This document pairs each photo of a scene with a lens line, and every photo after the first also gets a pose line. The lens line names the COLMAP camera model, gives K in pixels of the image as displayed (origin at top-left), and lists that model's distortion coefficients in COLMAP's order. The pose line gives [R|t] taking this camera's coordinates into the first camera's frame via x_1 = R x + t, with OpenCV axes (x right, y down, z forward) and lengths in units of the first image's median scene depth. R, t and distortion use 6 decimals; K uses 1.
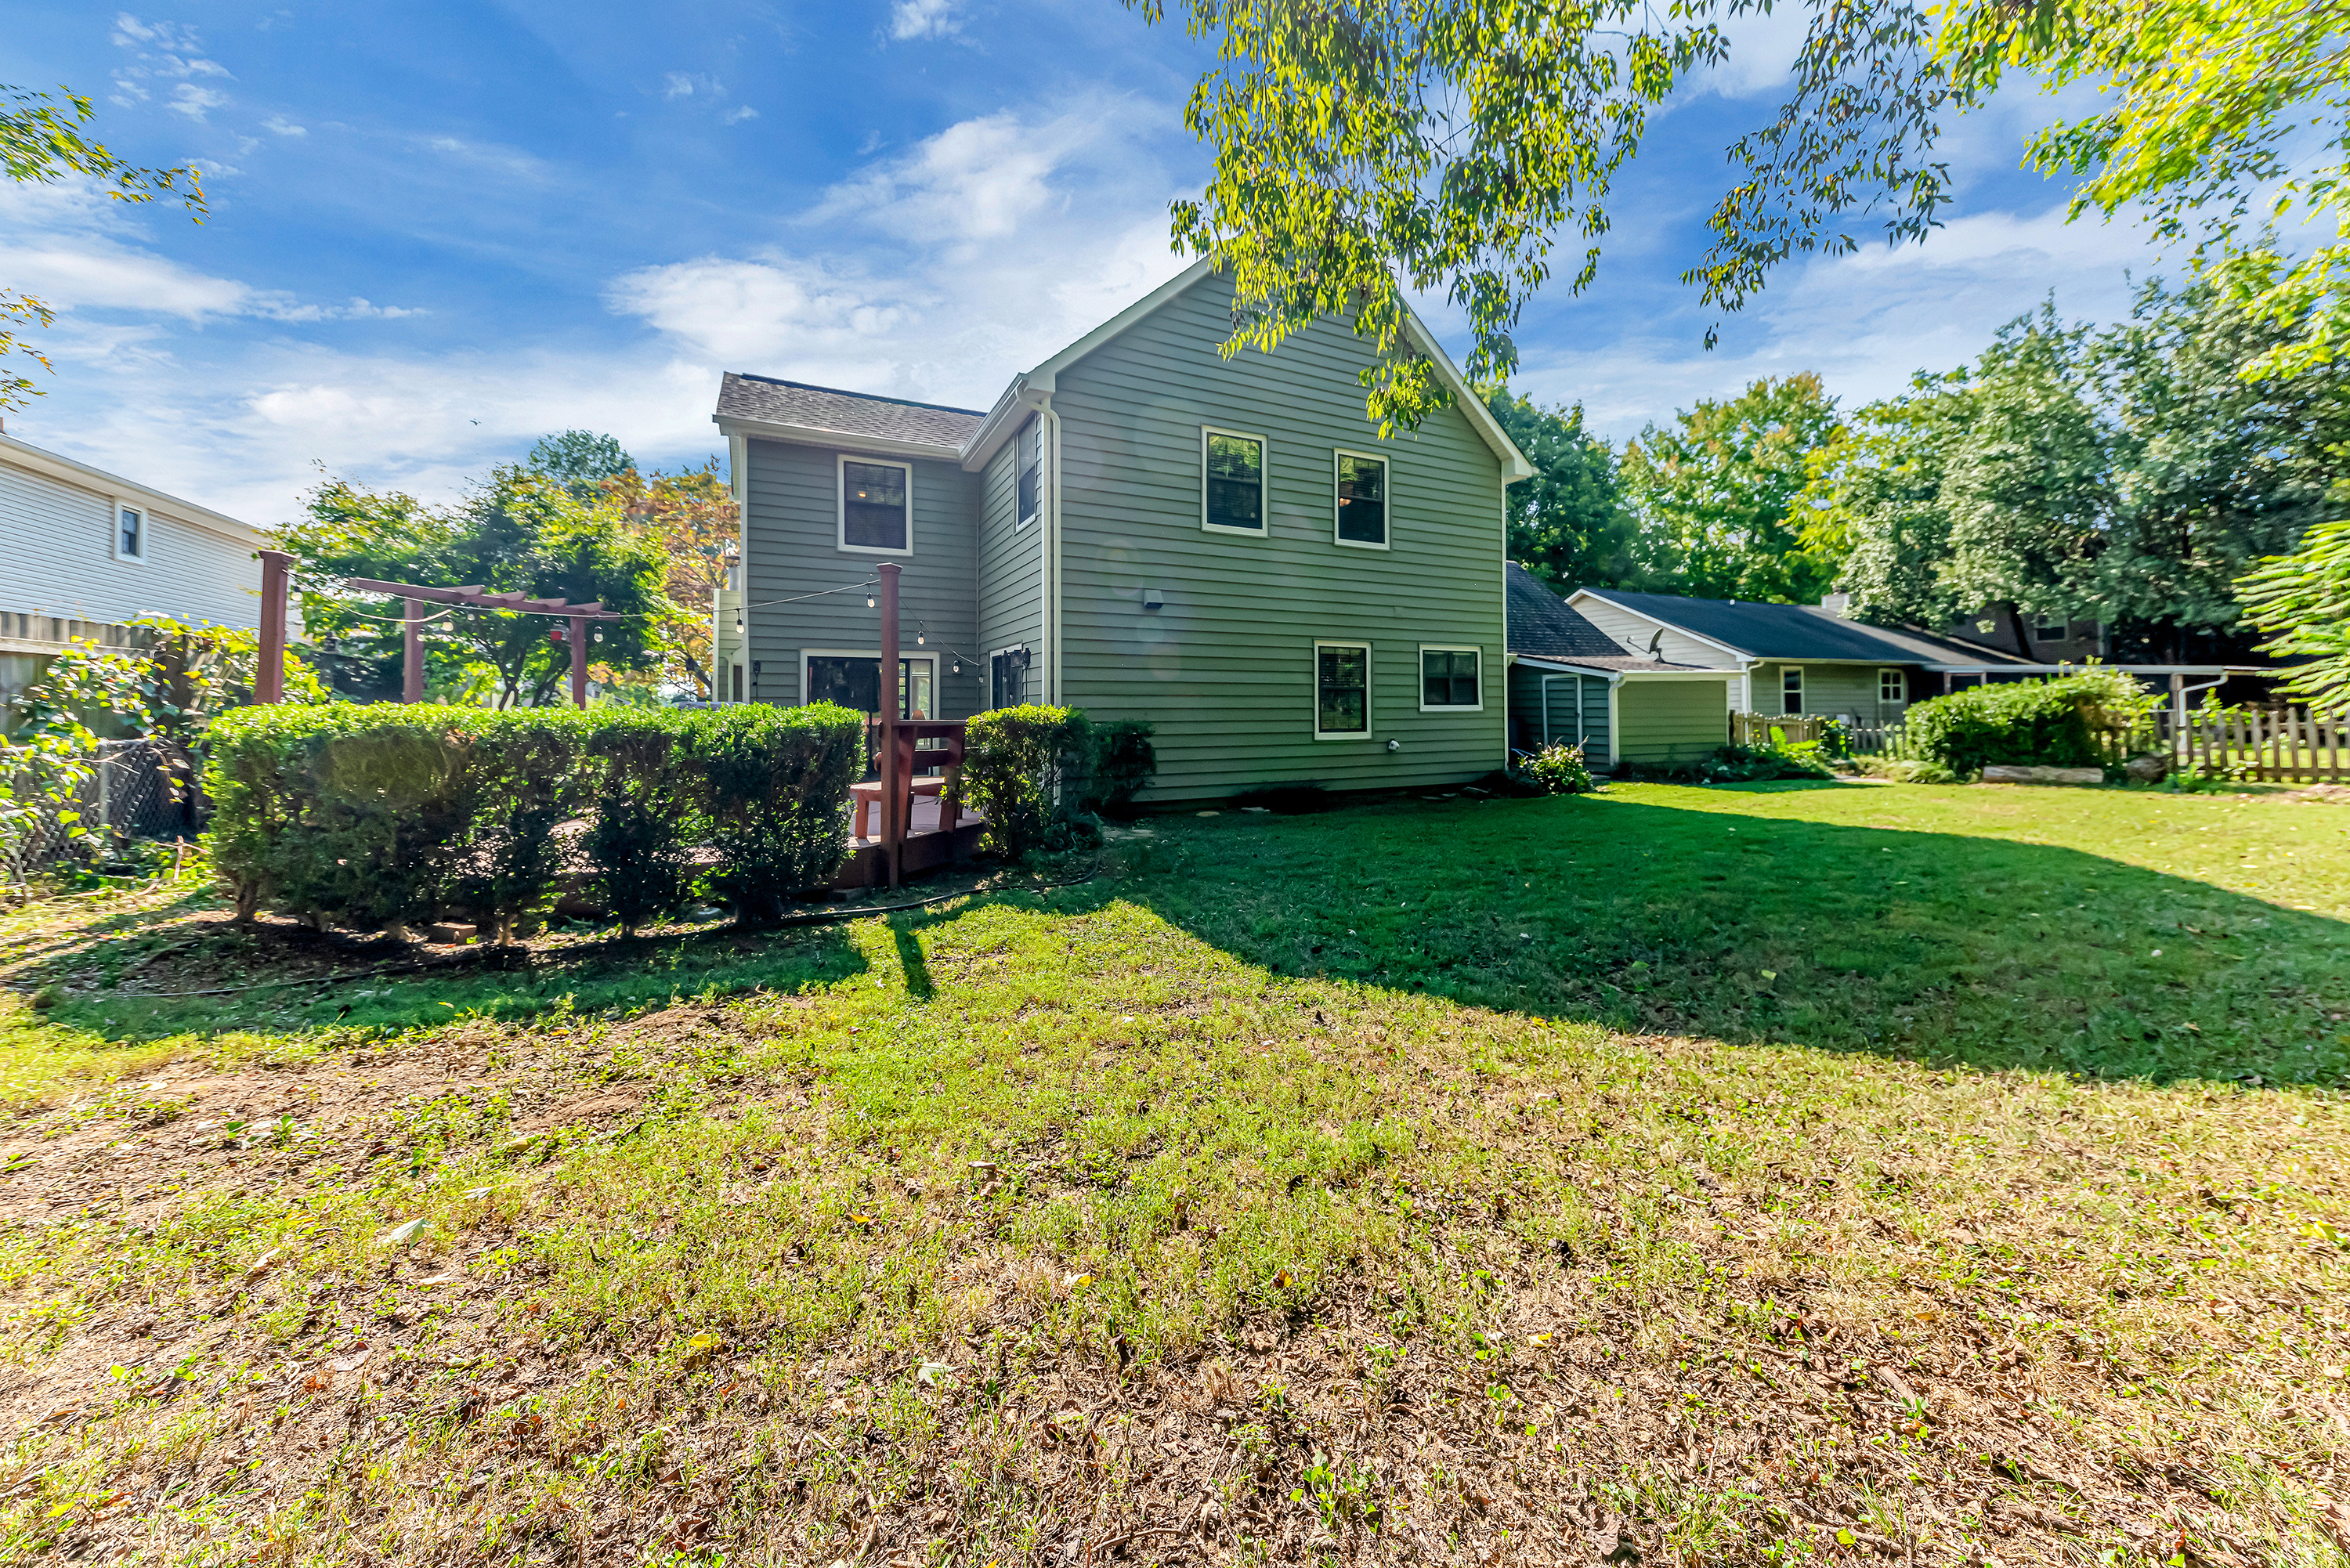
lens RADIAL K [[828.7, 0, 1179.6], [0, 828.7, 699.0], [0, 0, 1]] dist [0.000083, 0.000007]
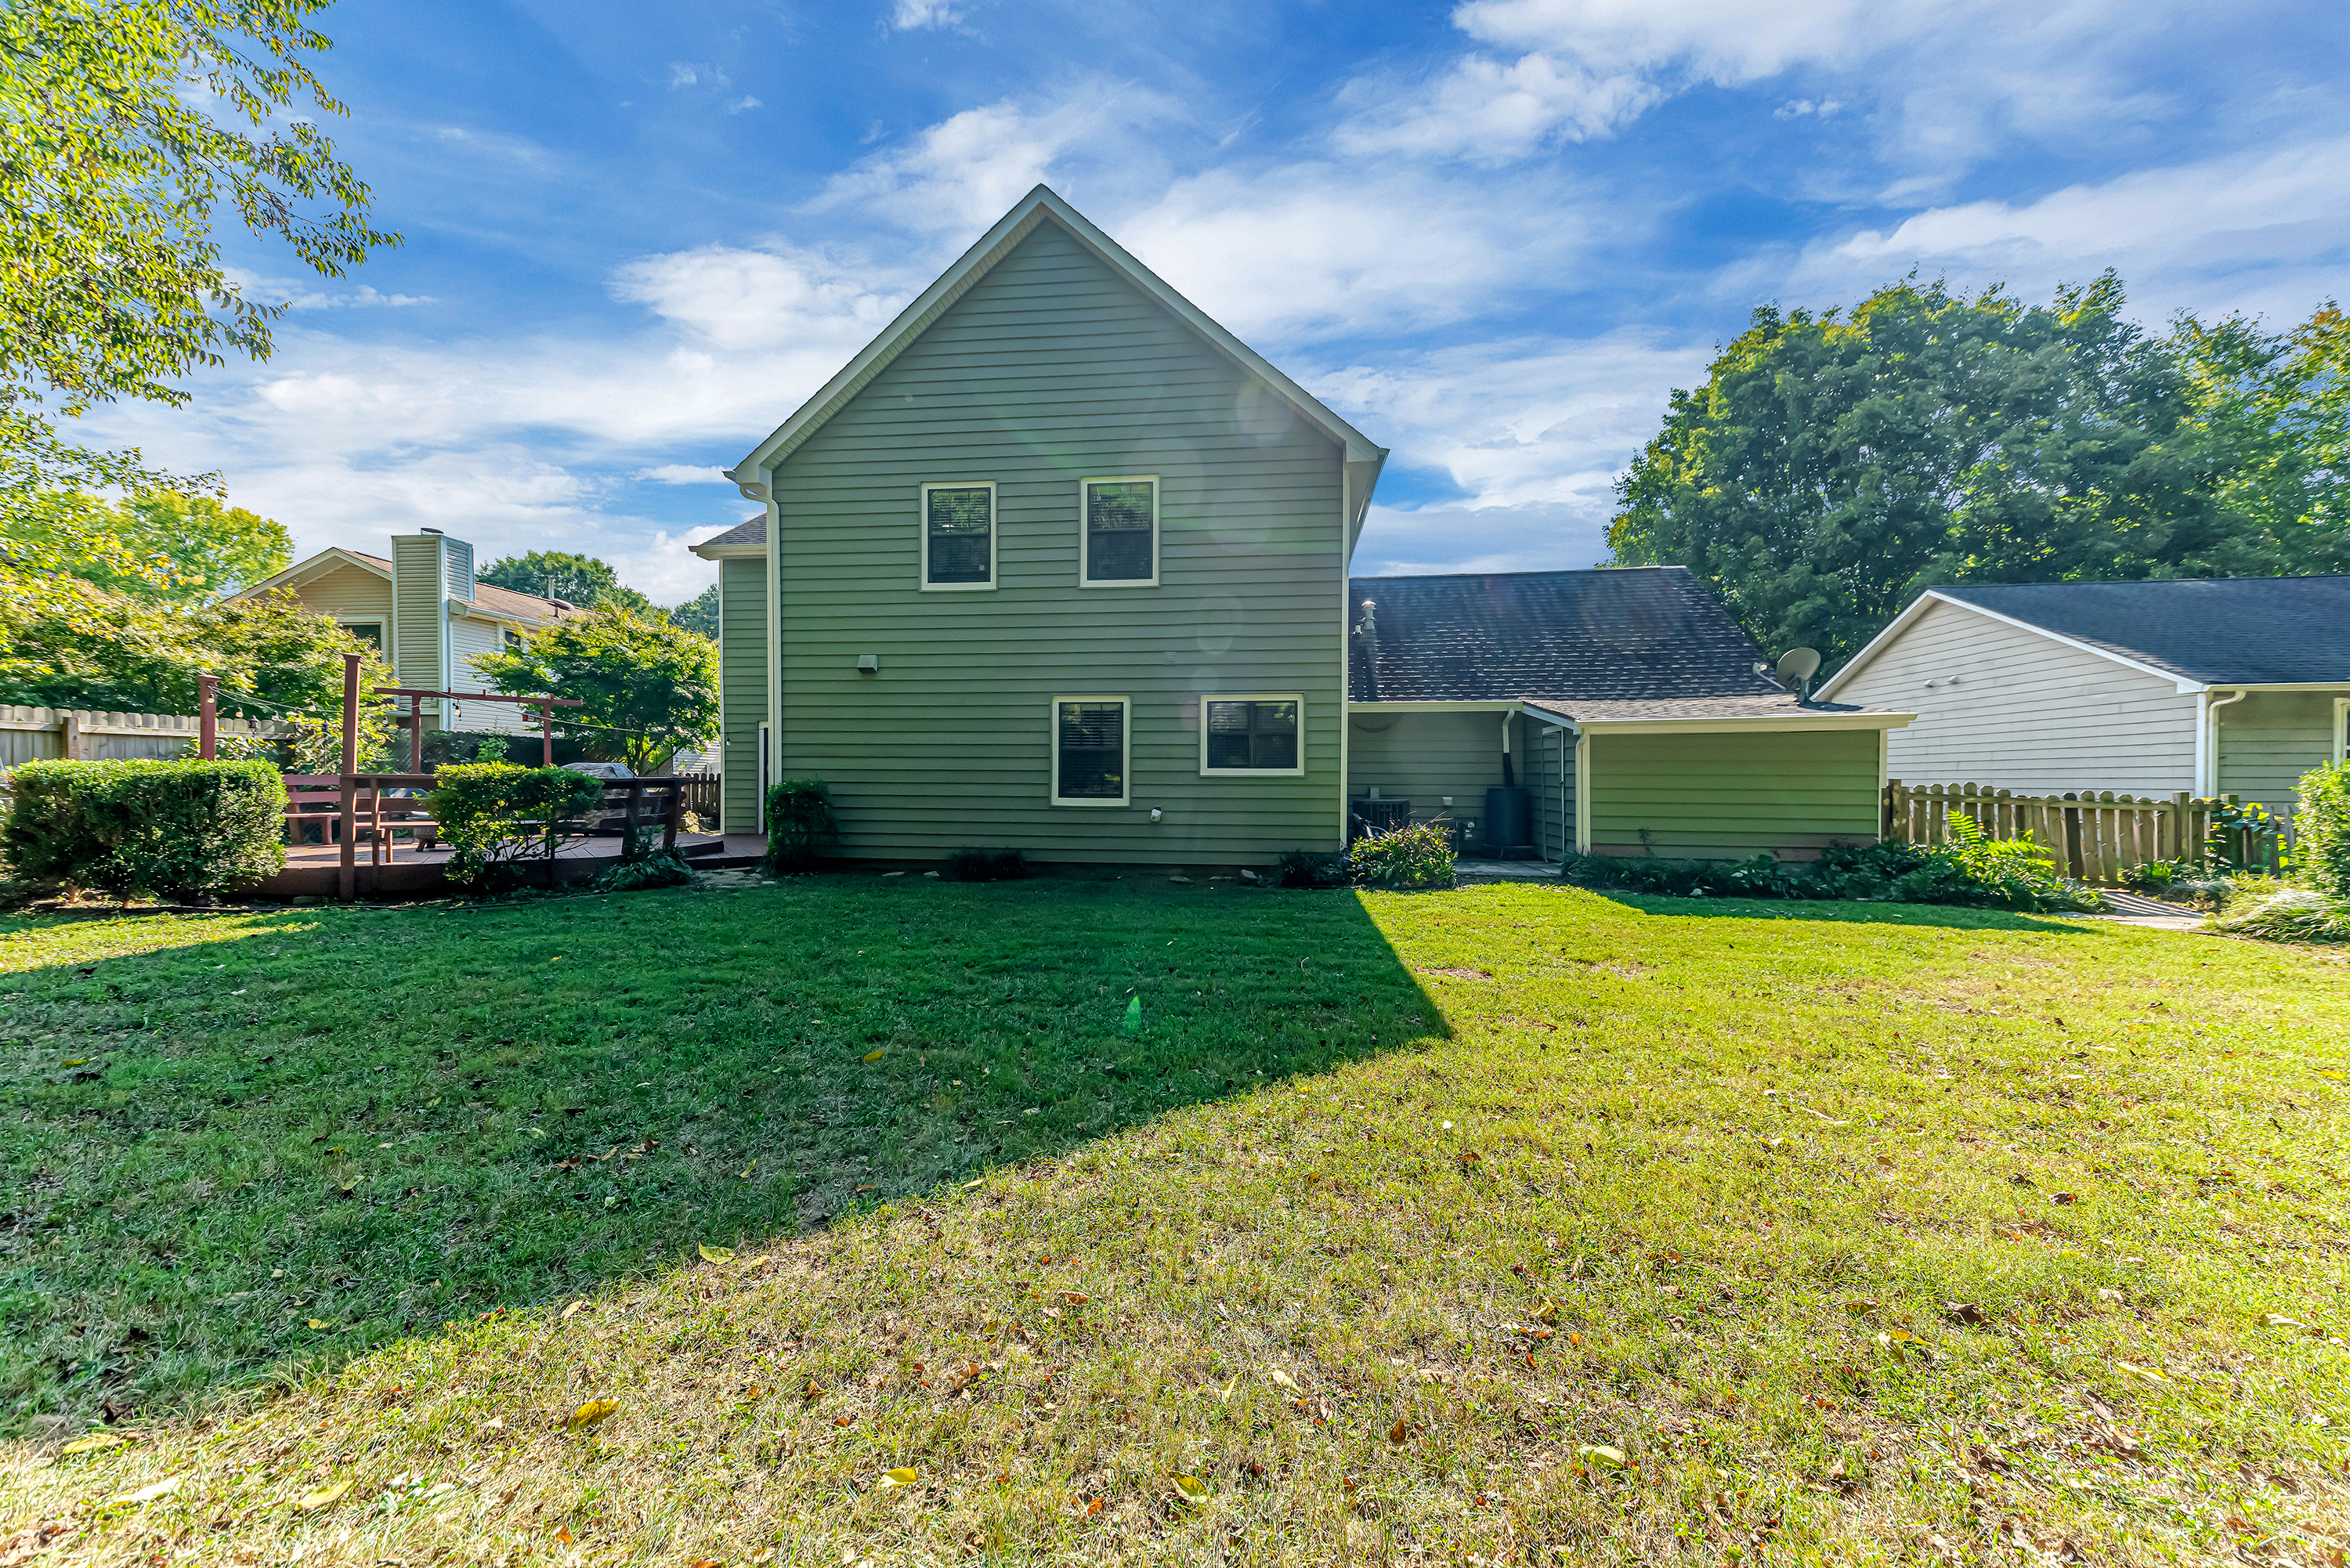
lens RADIAL K [[833.1, 0, 1175.0], [0, 833.1, 784.0], [0, 0, 1]] dist [0.034231, 0.000021]
pose [[0.833705, 0.004584, -0.552190, 0.756233], [-0.002606, 0.999987, 0.004365, 0.020266], [0.552203, -0.002200, 0.833707, 0.301661]]
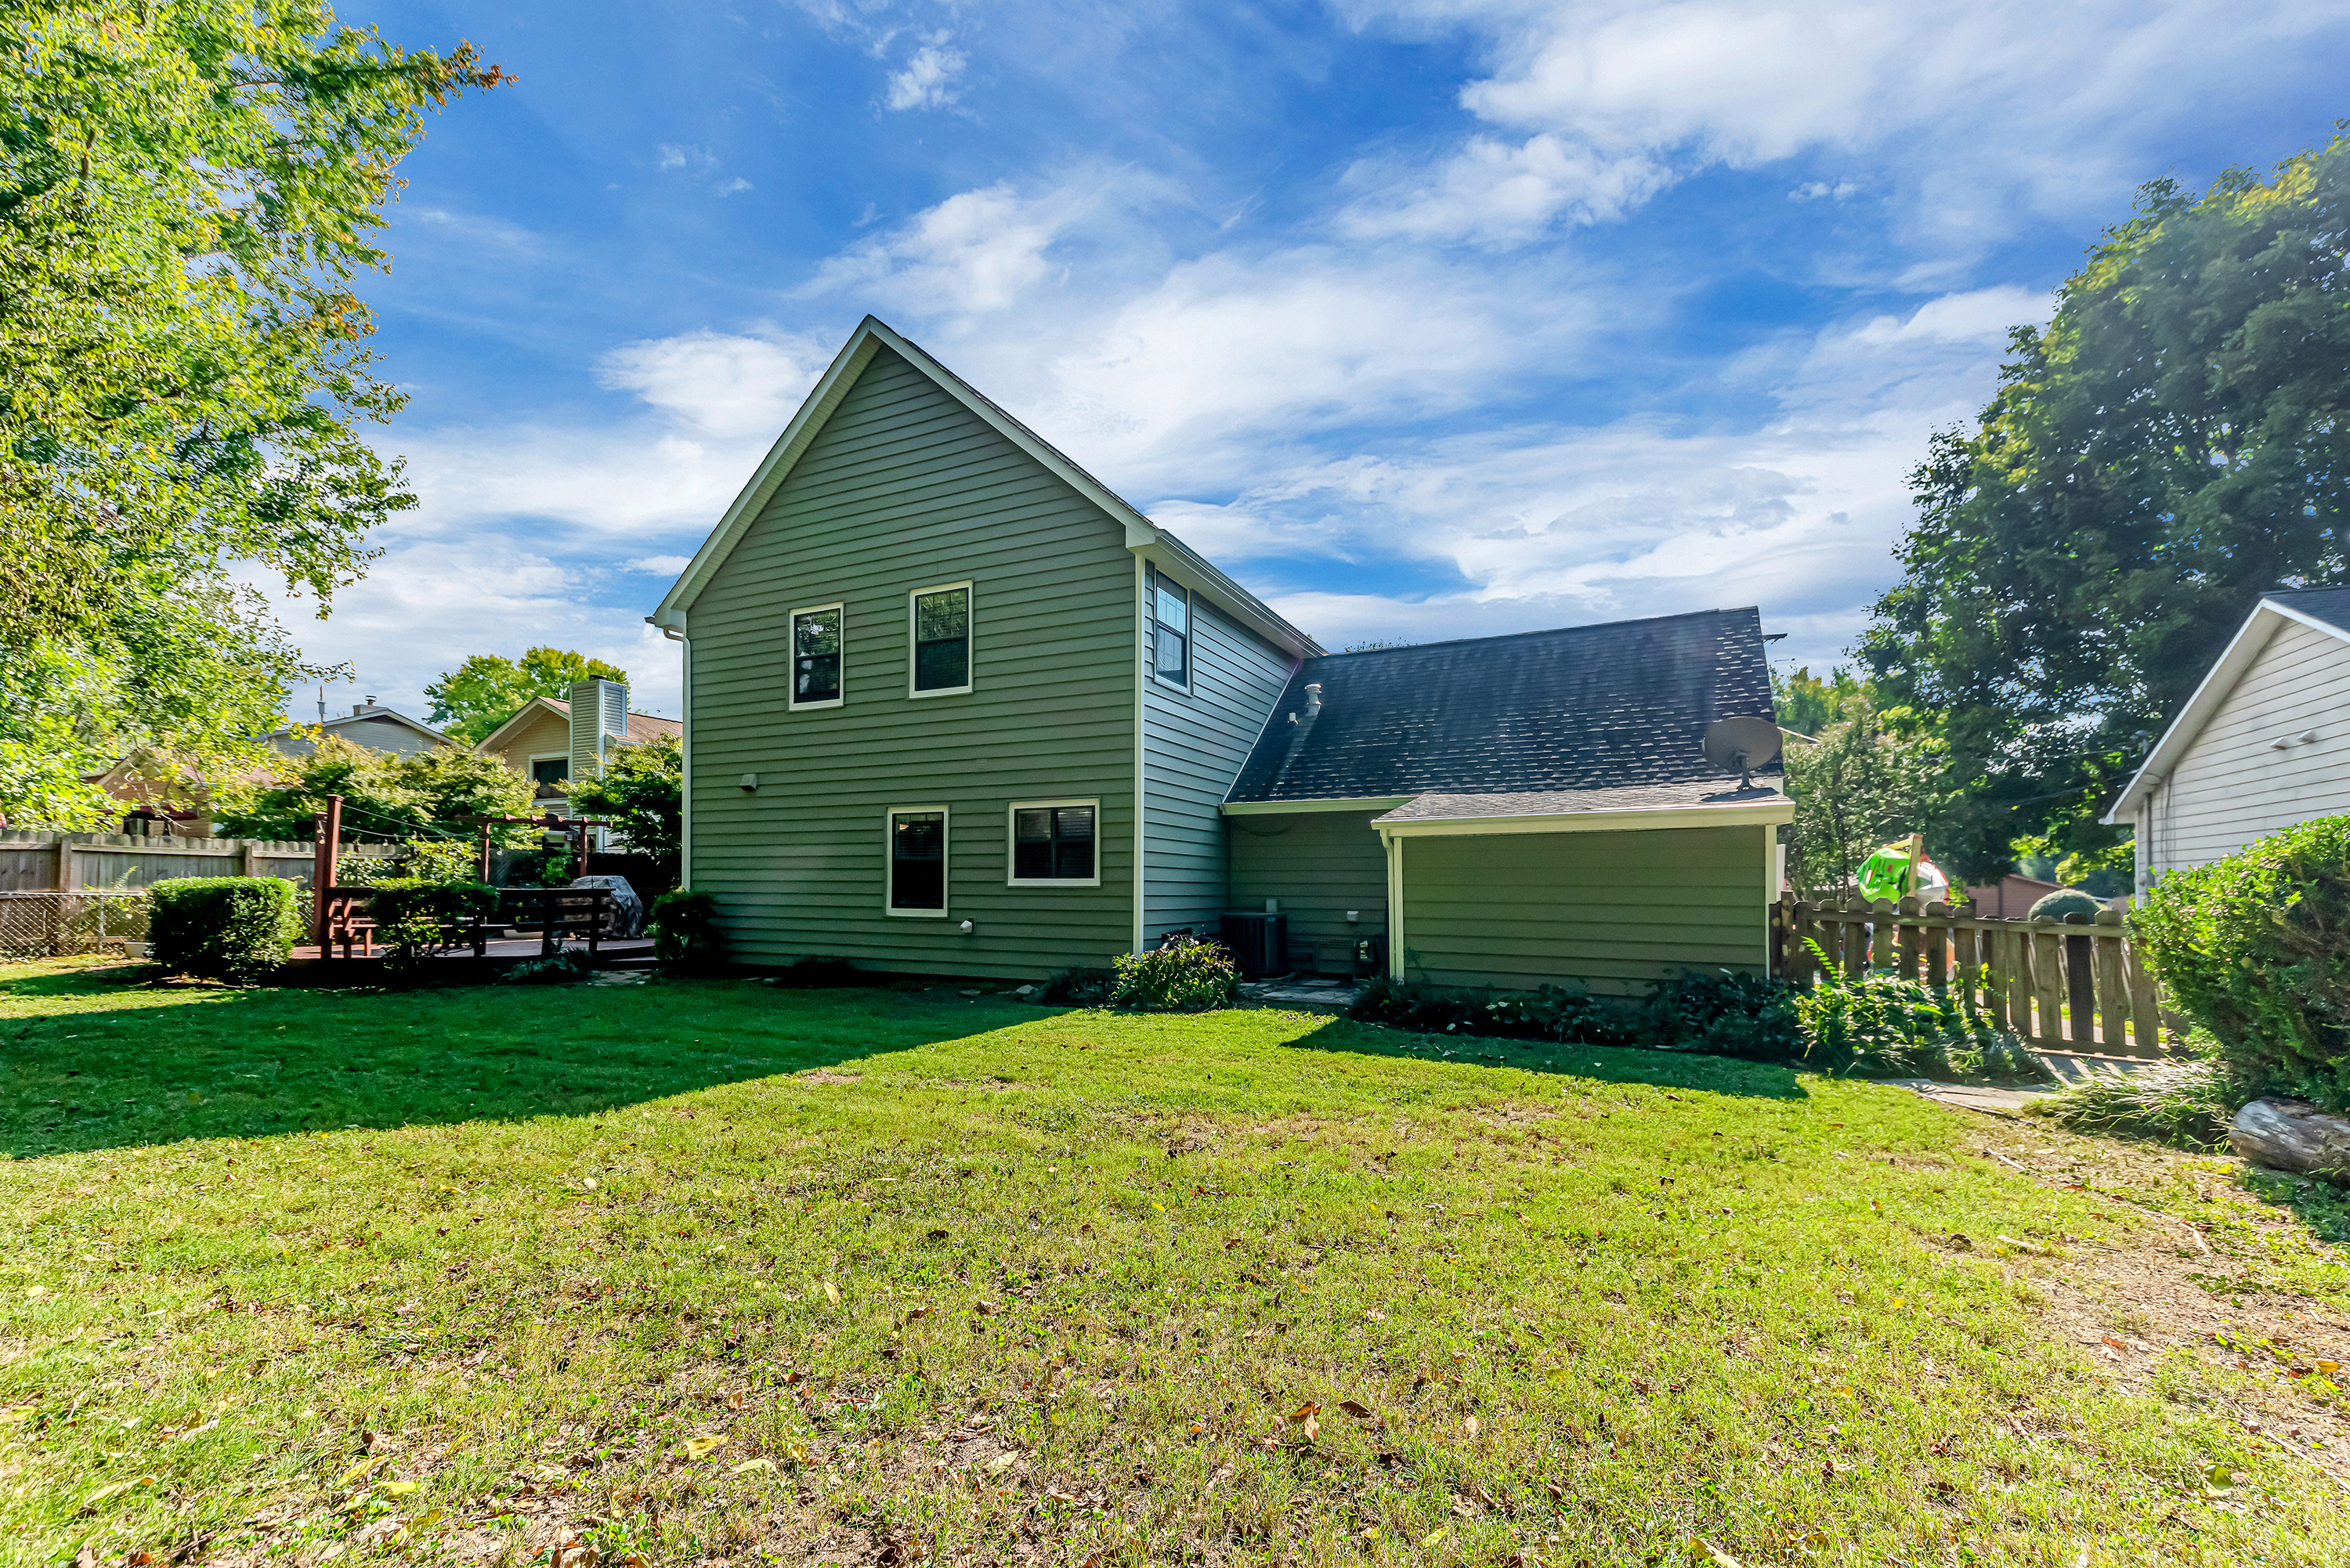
lens RADIAL K [[971.6, 0, 1171.7], [0, 971.6, 858.0], [0, 0, 1]] dist [0.042564, -0.000079]
pose [[0.596480, -0.022705, -0.802307, 1.174421], [-0.002667, 0.999538, -0.030269, 0.016167], [0.802624, 0.020195, 0.596144, 0.589181]]
